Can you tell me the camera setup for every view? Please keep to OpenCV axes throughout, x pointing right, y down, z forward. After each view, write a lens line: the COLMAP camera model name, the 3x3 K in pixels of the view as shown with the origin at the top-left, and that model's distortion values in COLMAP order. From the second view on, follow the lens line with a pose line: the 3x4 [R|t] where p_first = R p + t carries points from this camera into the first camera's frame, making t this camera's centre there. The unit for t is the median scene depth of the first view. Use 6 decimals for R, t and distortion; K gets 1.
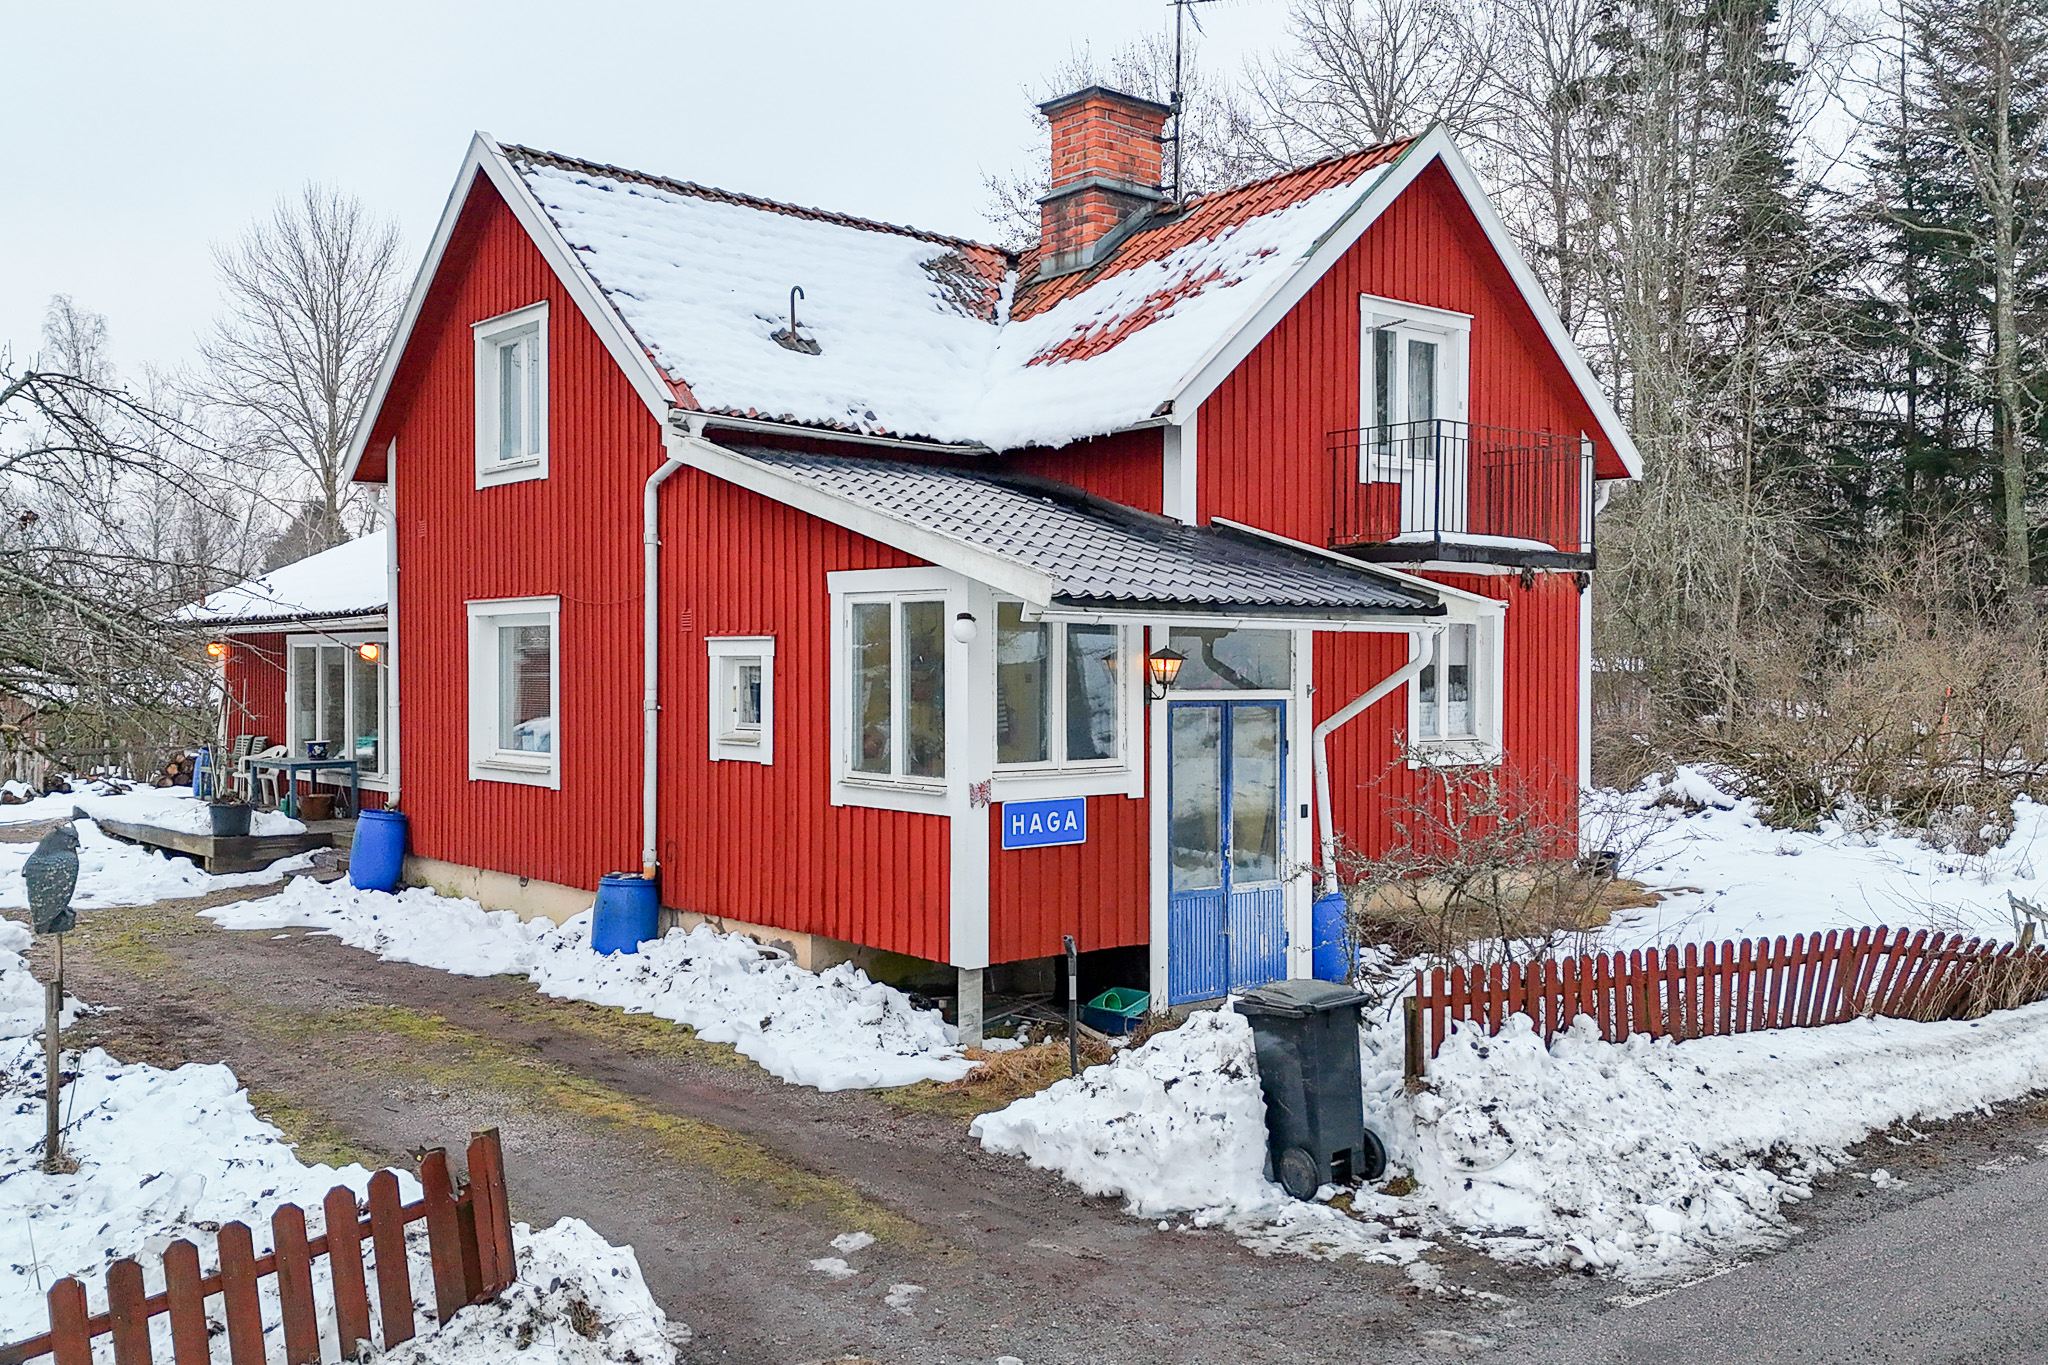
lens RADIAL K [[1746.9, 0, 1030.8], [0, 1746.9, 686.5], [0, 0, 1]] dist [0.072733, -0.028655]
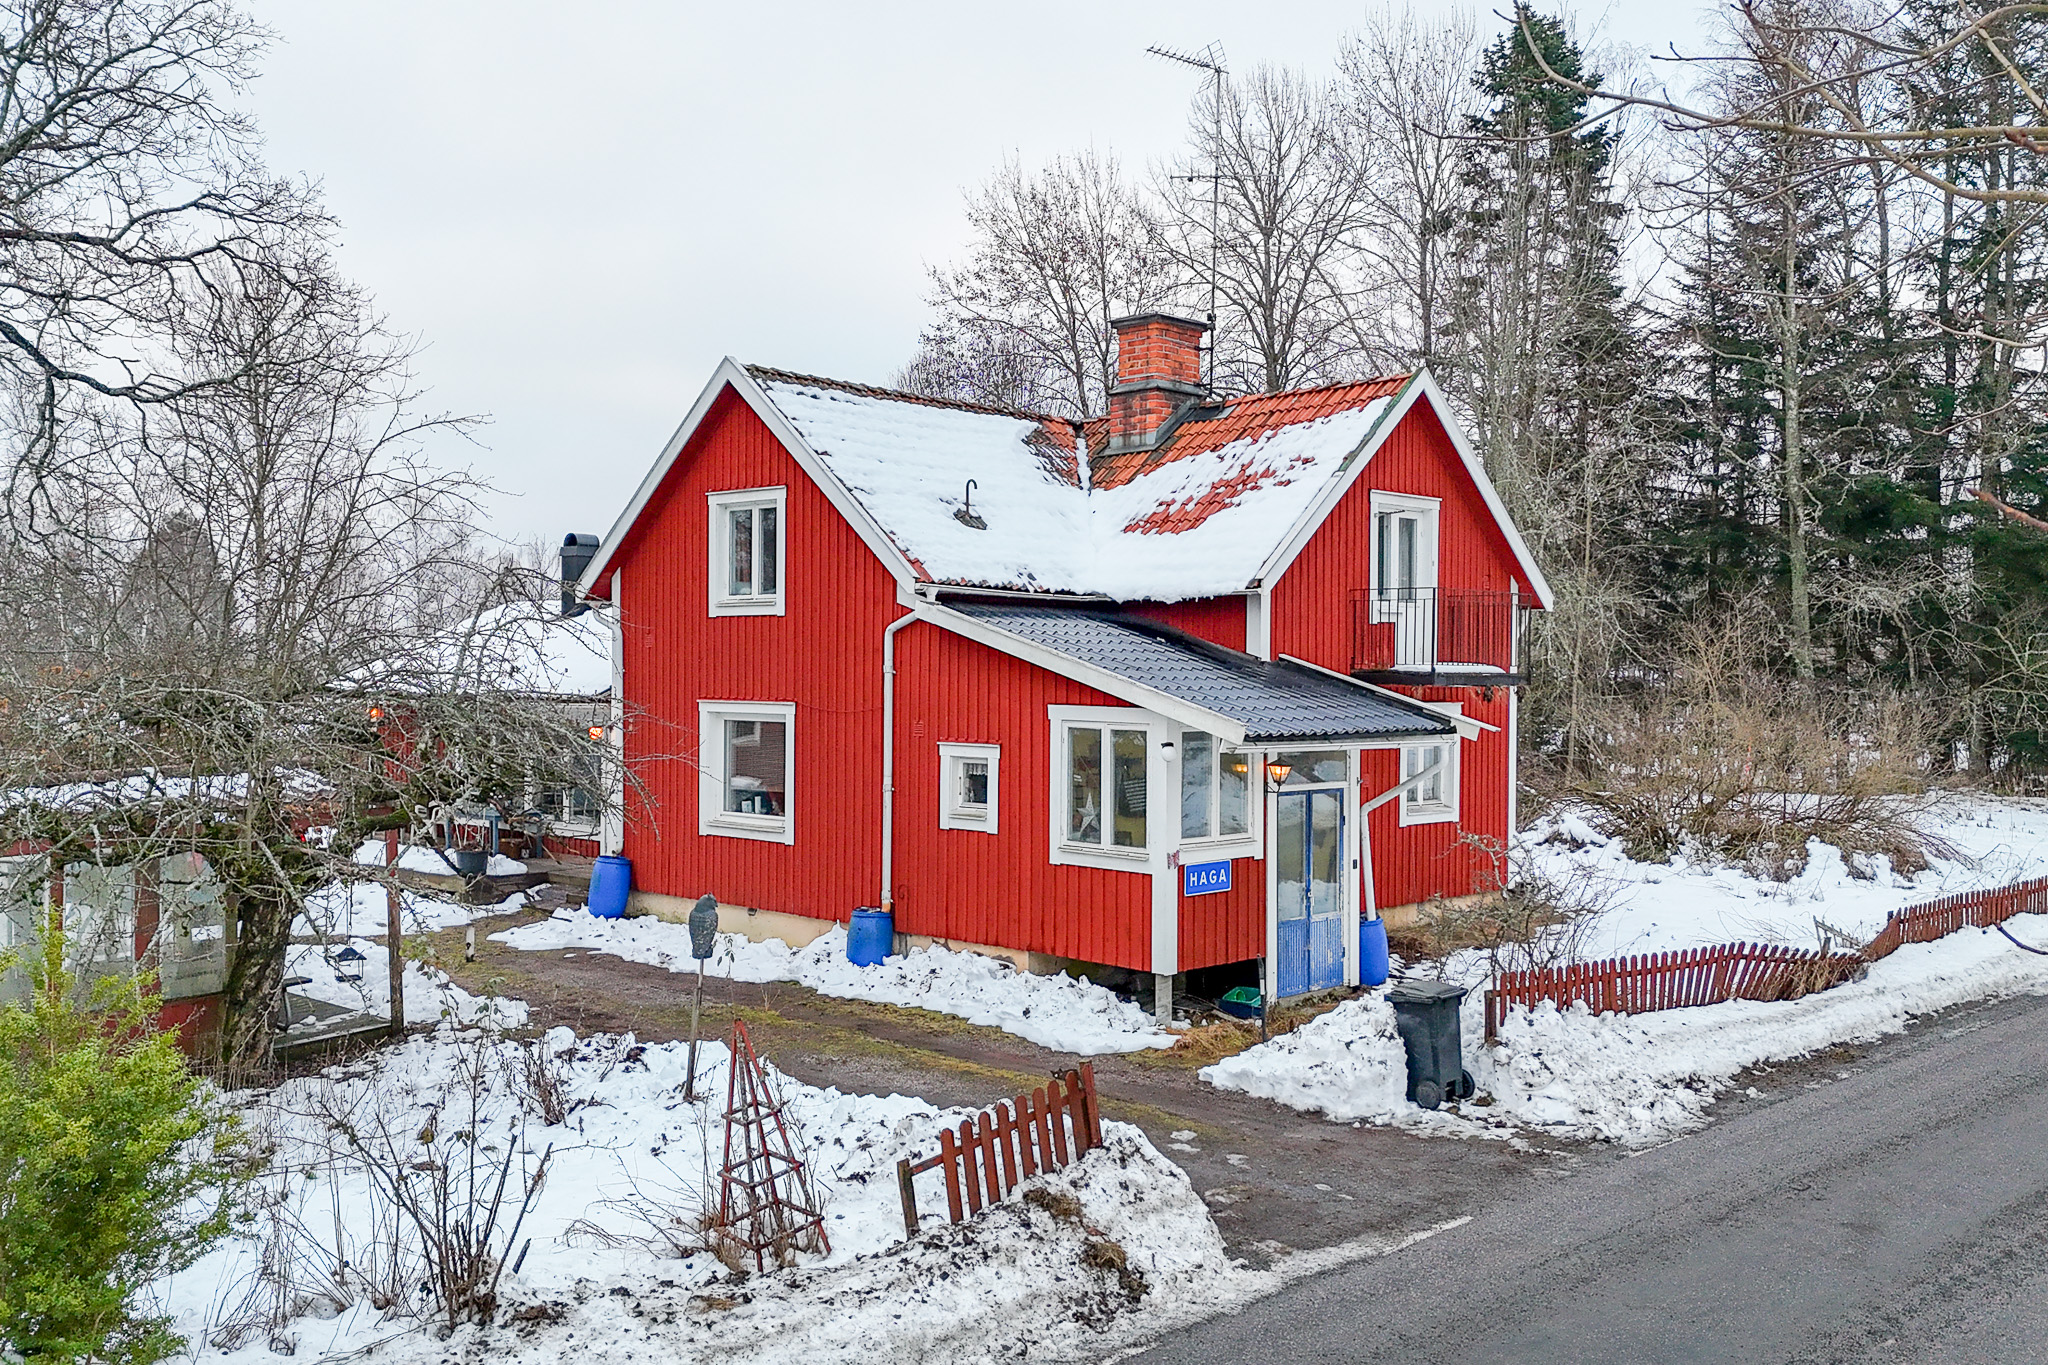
lens RADIAL K [[1746.9, 0, 1016.7], [0, 1746.9, 679.3], [0, 0, 1]] dist [0.072733, -0.028655]
pose [[0.995430, 0.004571, 0.095390, -0.233804], [-0.004175, 0.999982, -0.004342, -0.066624], [-0.095408, 0.003924, 0.995431, -0.377989]]
